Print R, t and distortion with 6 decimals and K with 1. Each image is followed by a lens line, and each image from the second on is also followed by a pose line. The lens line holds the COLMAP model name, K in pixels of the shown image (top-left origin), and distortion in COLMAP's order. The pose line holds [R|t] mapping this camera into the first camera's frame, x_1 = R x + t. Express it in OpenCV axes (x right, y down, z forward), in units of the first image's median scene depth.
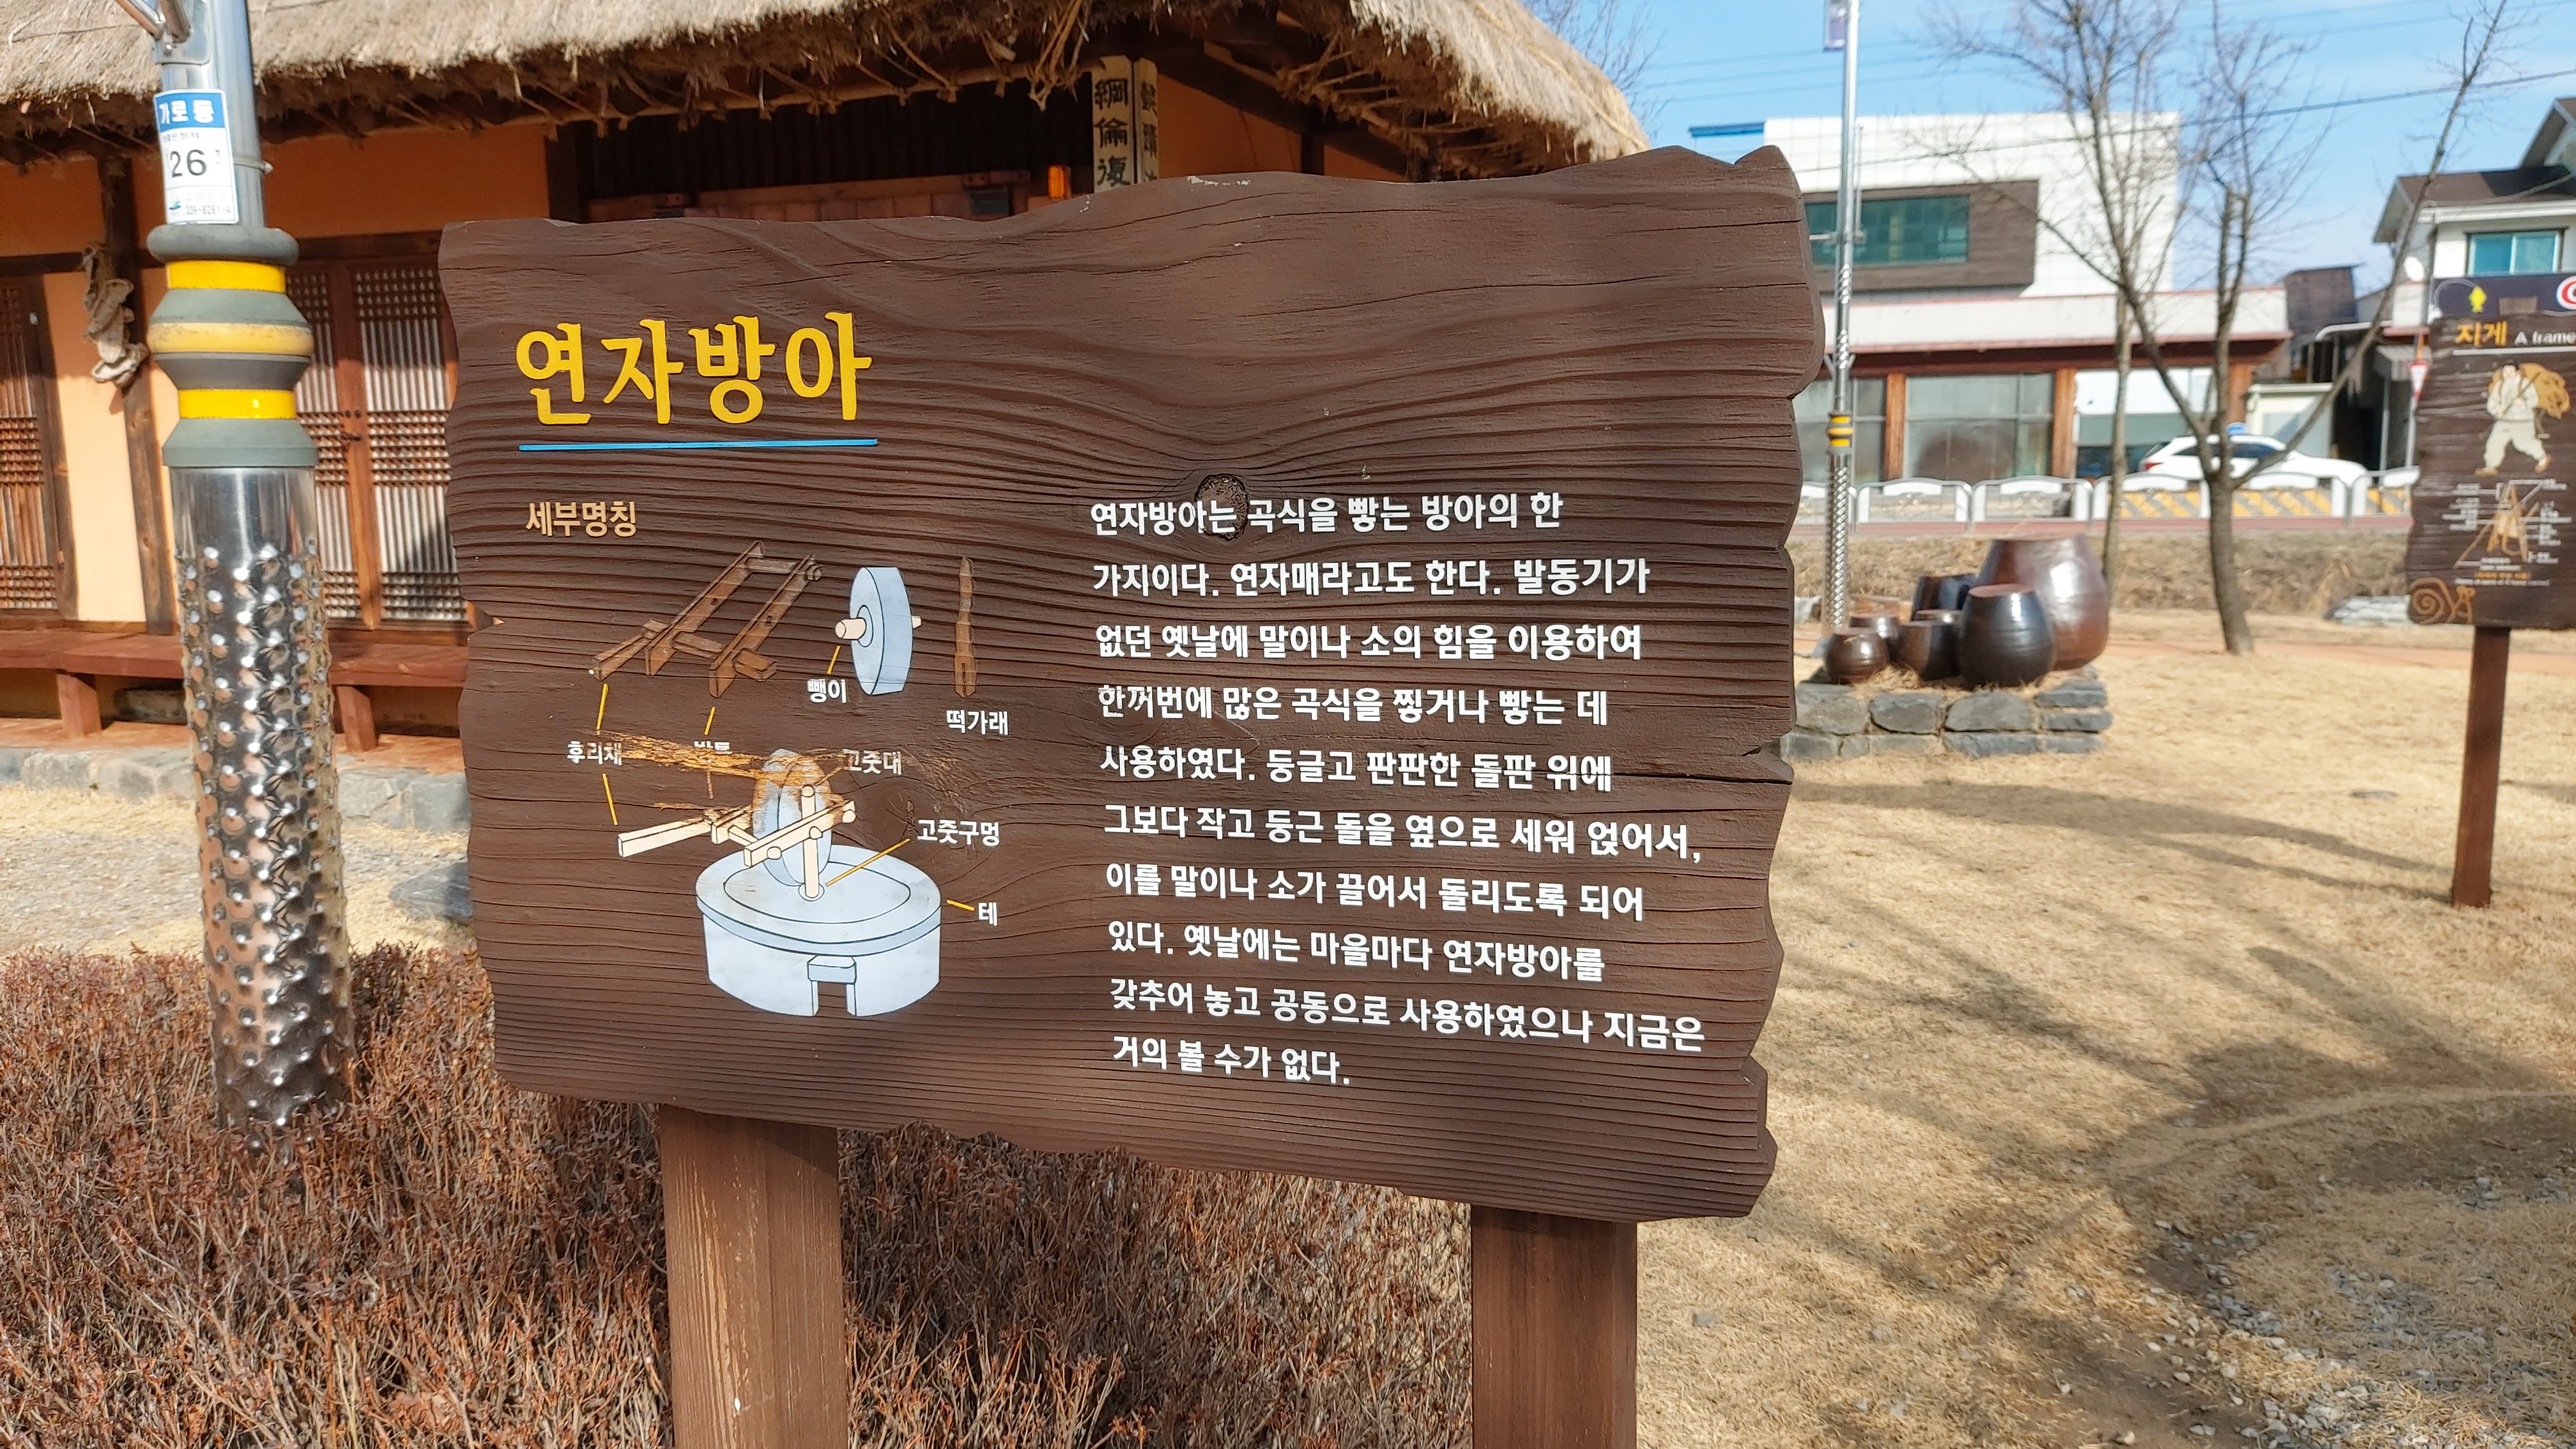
lens RADIAL K [[1877.6, 0, 1276.3], [0, 1877.6, 711.8], [0, 0, 1]] dist [0.026582, -0.014318]
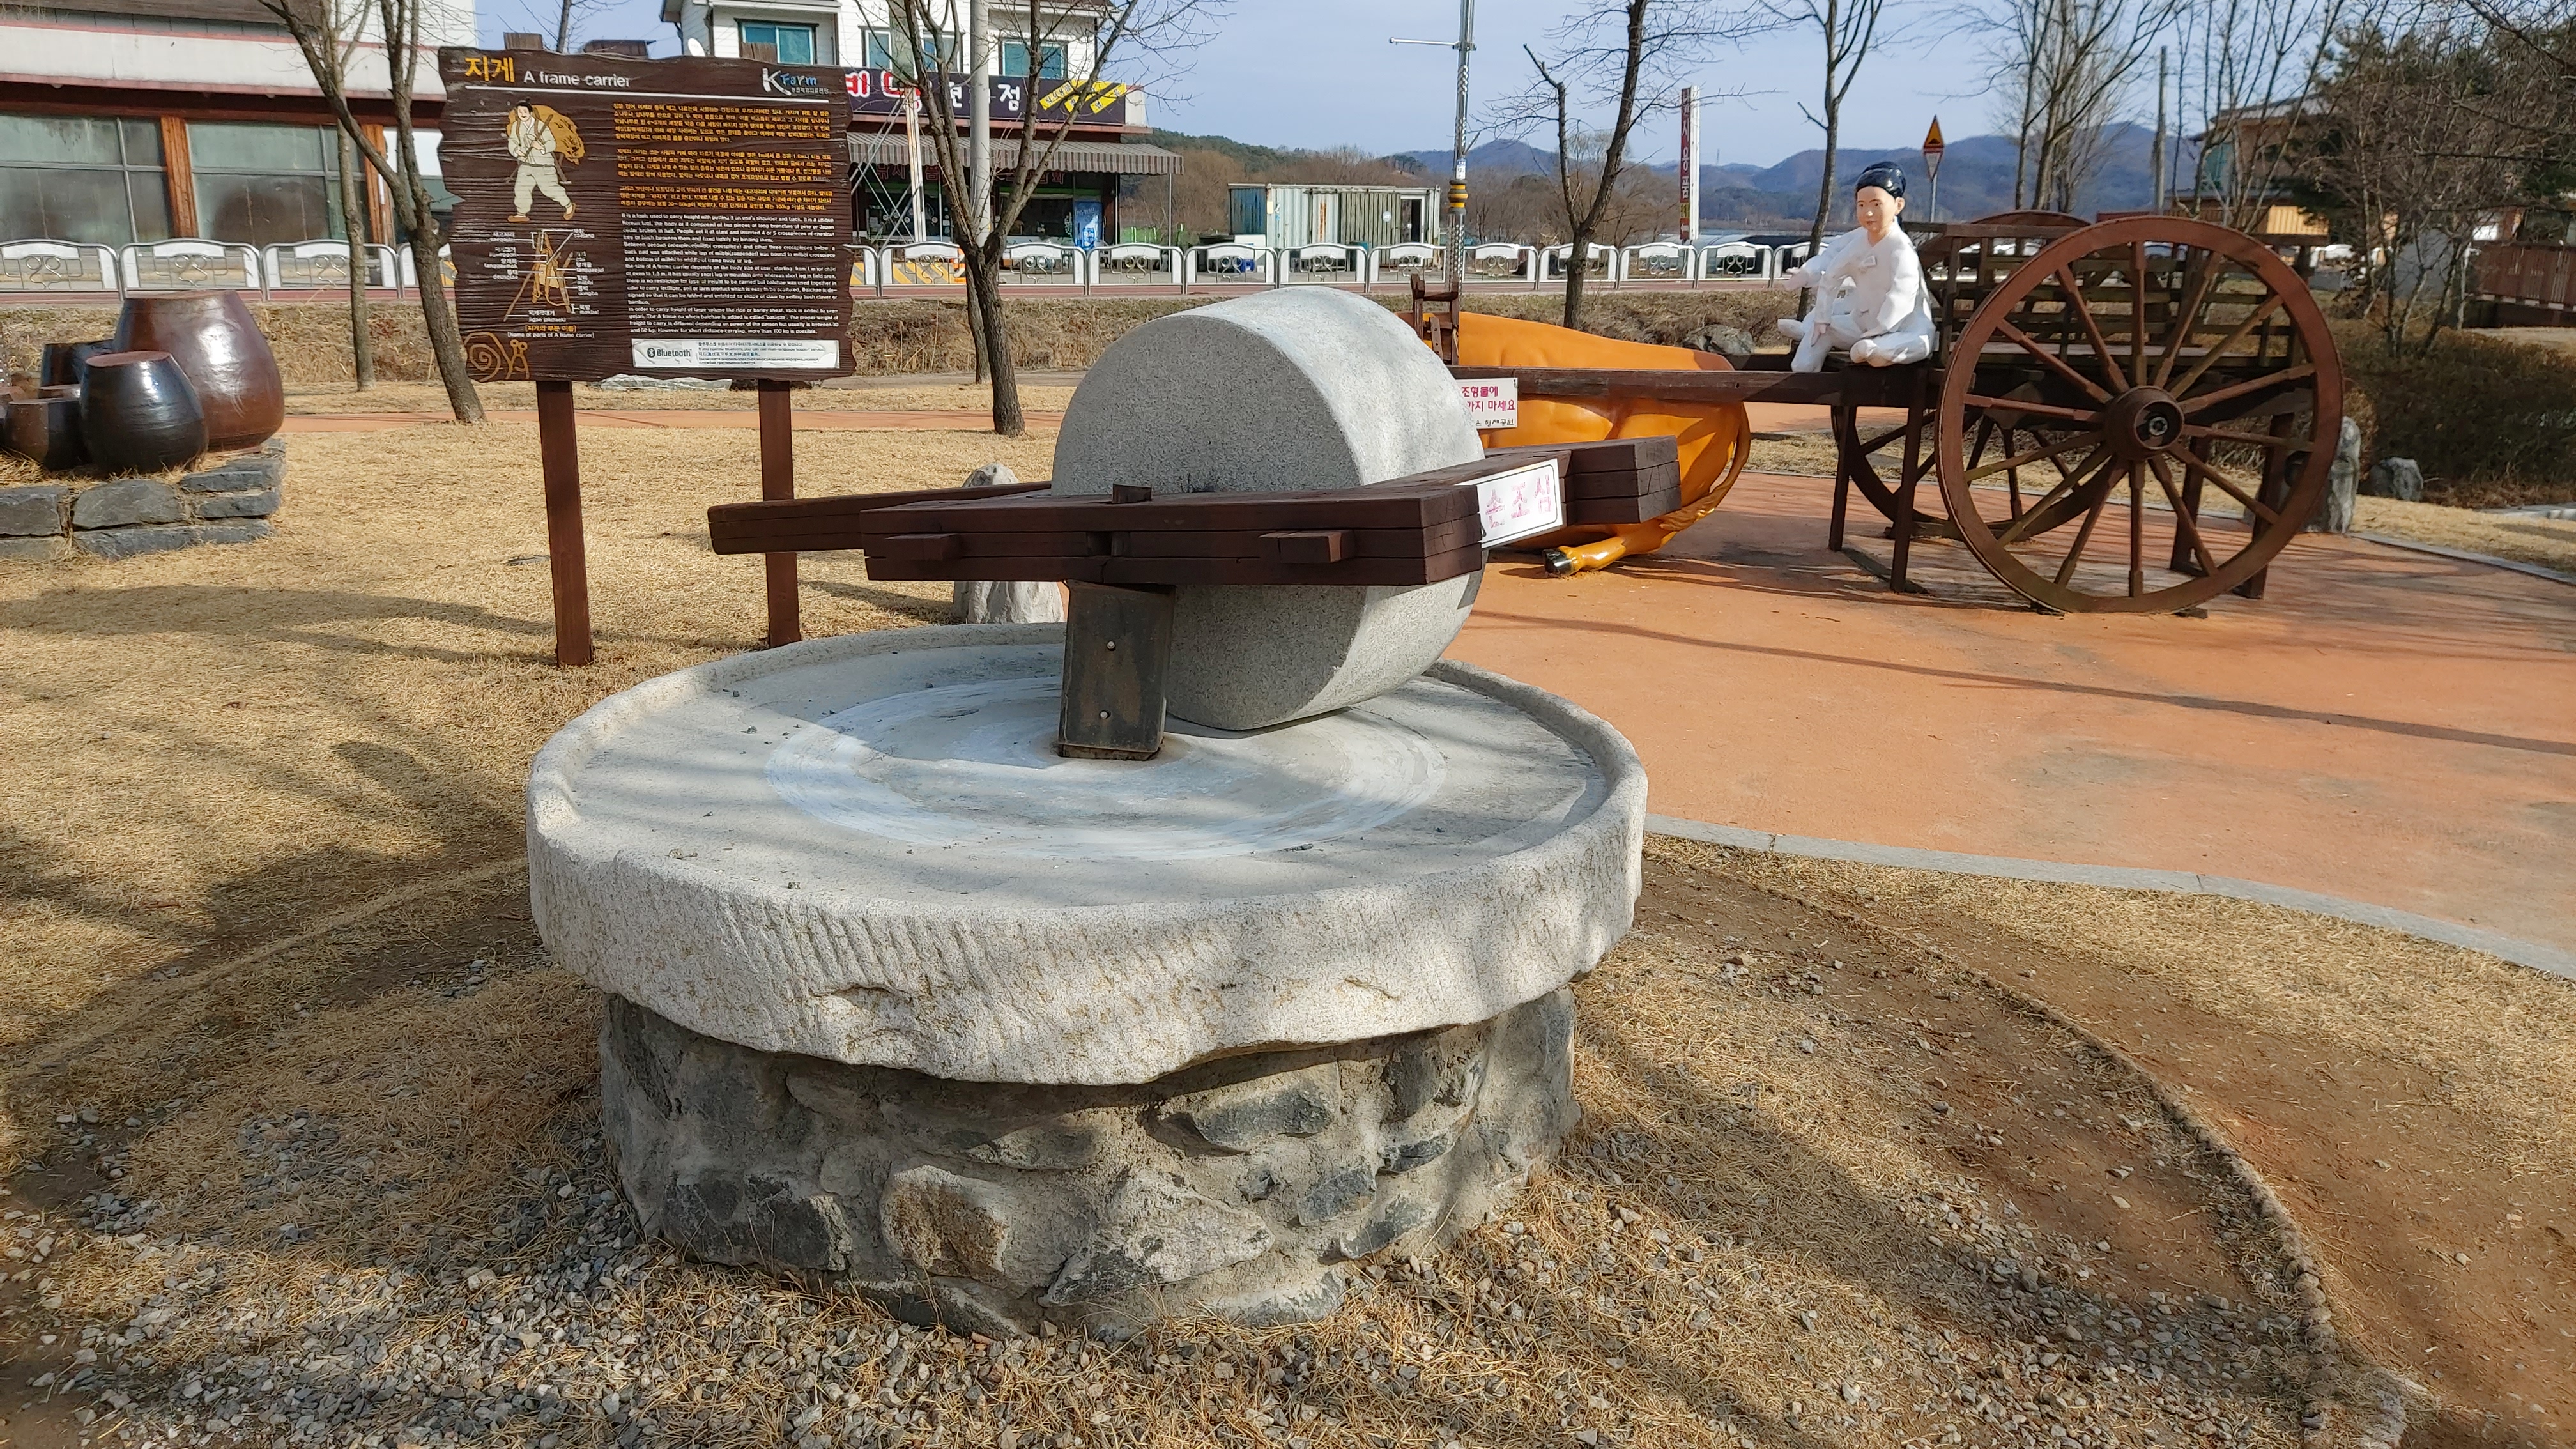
lens RADIAL K [[1877.6, 0, 1279.2], [0, 1877.6, 706.3], [0, 0, 1]] dist [0.026582, -0.014318]
pose [[0.700995, -0.151253, 0.696943, 0.201595], [0.071429, 0.987227, 0.142407, 0.009396], [-0.709580, -0.050045, 0.702845, 0.036253]]
